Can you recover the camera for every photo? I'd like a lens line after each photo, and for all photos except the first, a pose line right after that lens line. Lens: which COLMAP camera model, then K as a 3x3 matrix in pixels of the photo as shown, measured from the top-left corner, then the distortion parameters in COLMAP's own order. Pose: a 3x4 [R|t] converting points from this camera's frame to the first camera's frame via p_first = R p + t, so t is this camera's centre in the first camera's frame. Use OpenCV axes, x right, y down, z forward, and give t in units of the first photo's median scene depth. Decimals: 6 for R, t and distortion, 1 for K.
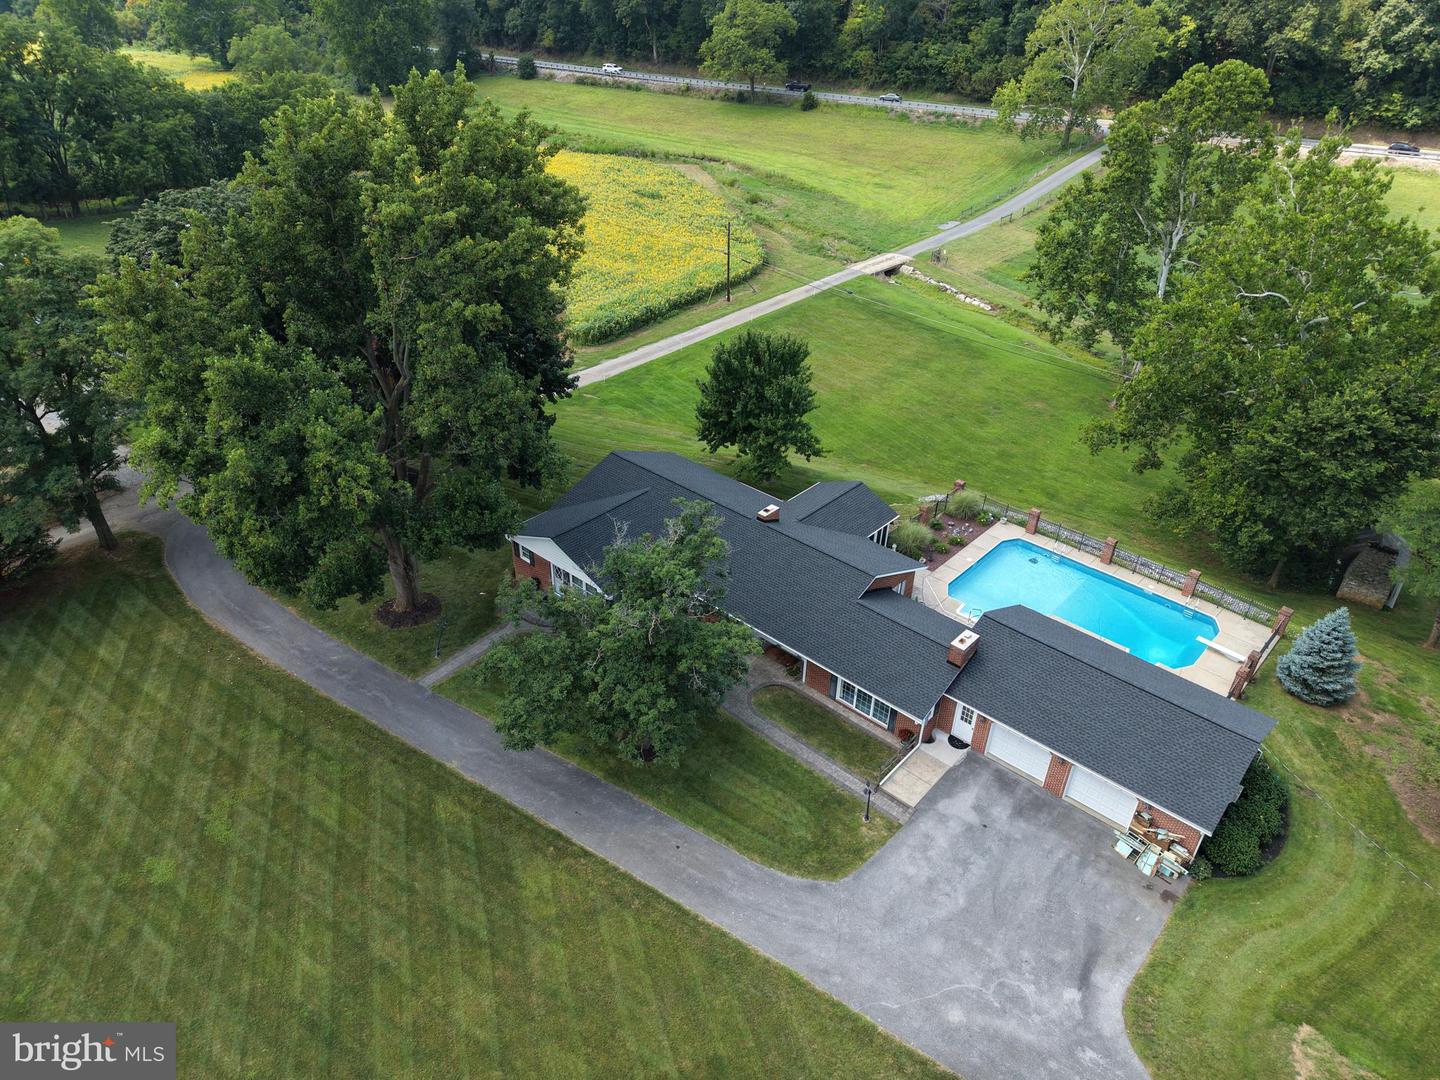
lens RADIAL K [[960.6, 0, 718.6], [0, 960.6, 539.2], [0, 0, 1]] dist [0.021109, -0.018995]
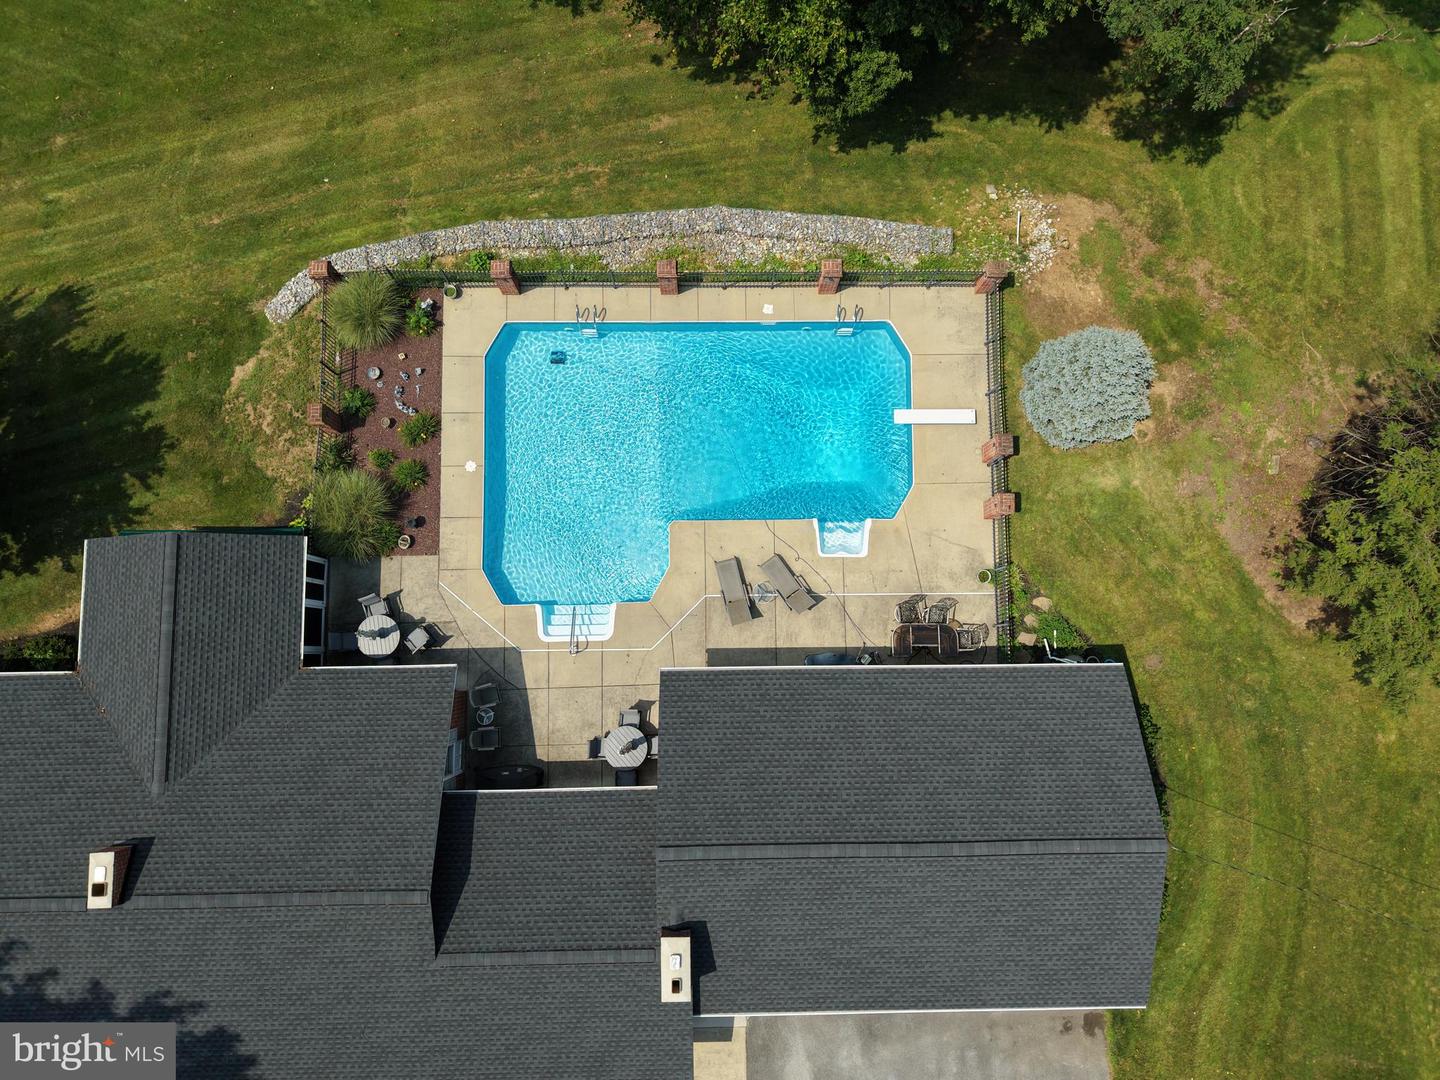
lens RADIAL K [[960.6, 0, 712.6], [0, 960.6, 538.0], [0, 0, 1]] dist [0.021109, -0.018995]
pose [[0.735277, -0.675035, 0.060789, 0.331210], [0.372034, 0.476946, 0.796312, -0.349259], [-0.566531, -0.562895, 0.601824, 0.676177]]
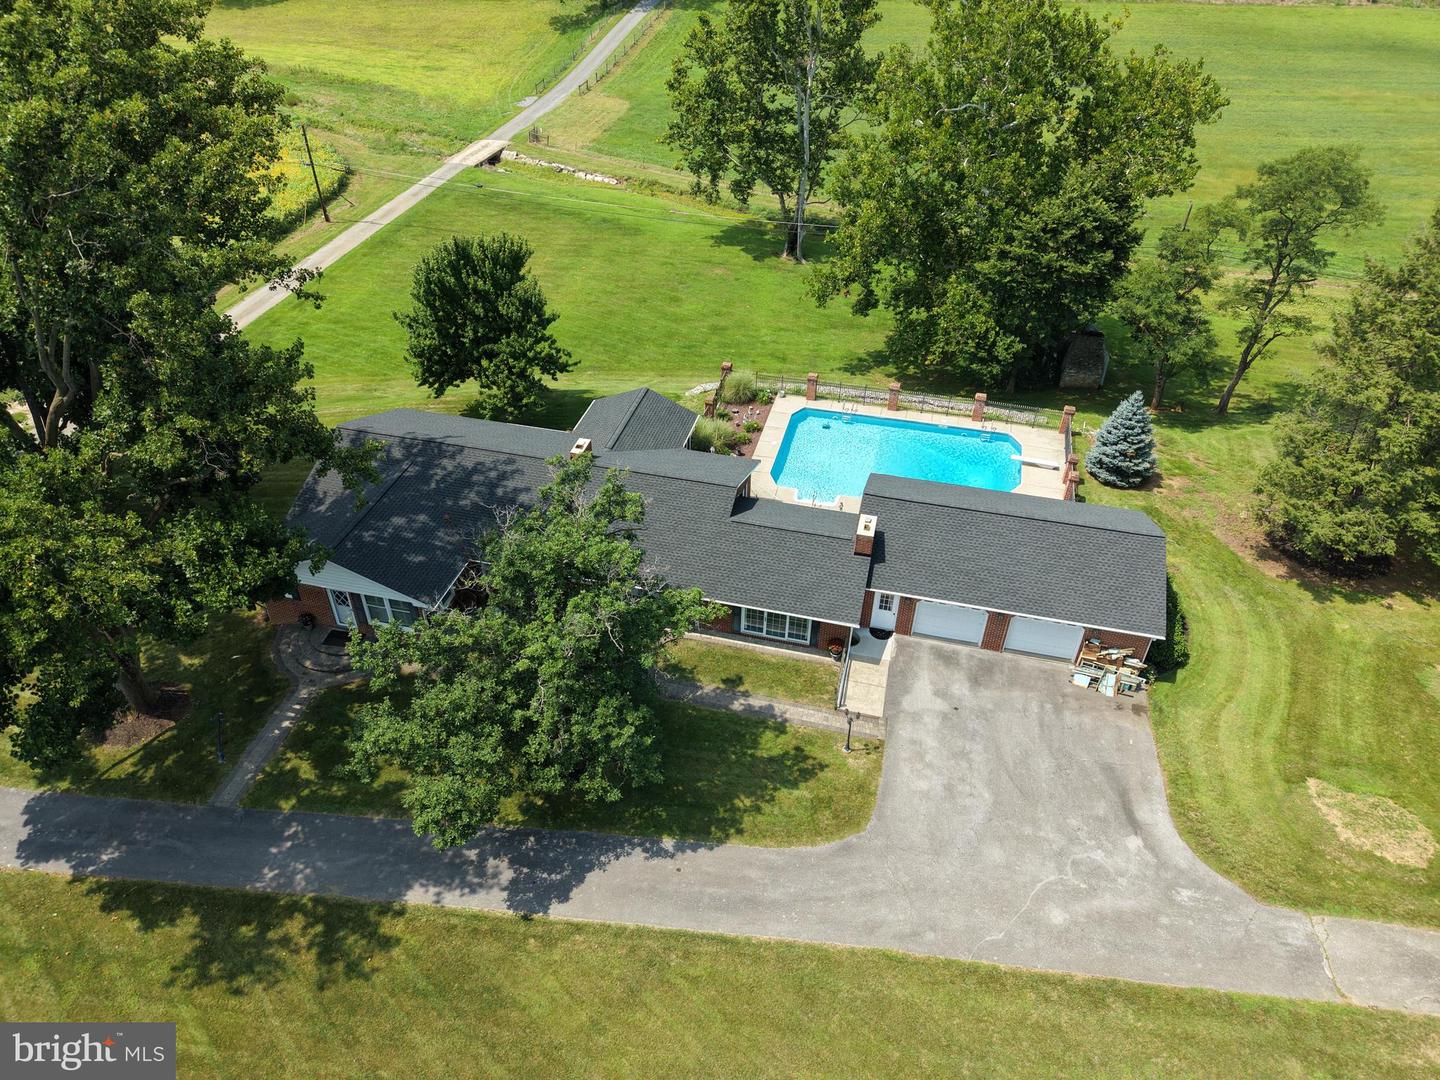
lens RADIAL K [[960.6, 0, 718.9], [0, 960.6, 538.7], [0, 0, 1]] dist [0.021109, -0.018995]
pose [[0.881605, -0.296230, 0.367451, -0.173320], [0.258704, 0.954435, 0.148747, -0.046047], [-0.394772, -0.036075, 0.918071, 0.186331]]
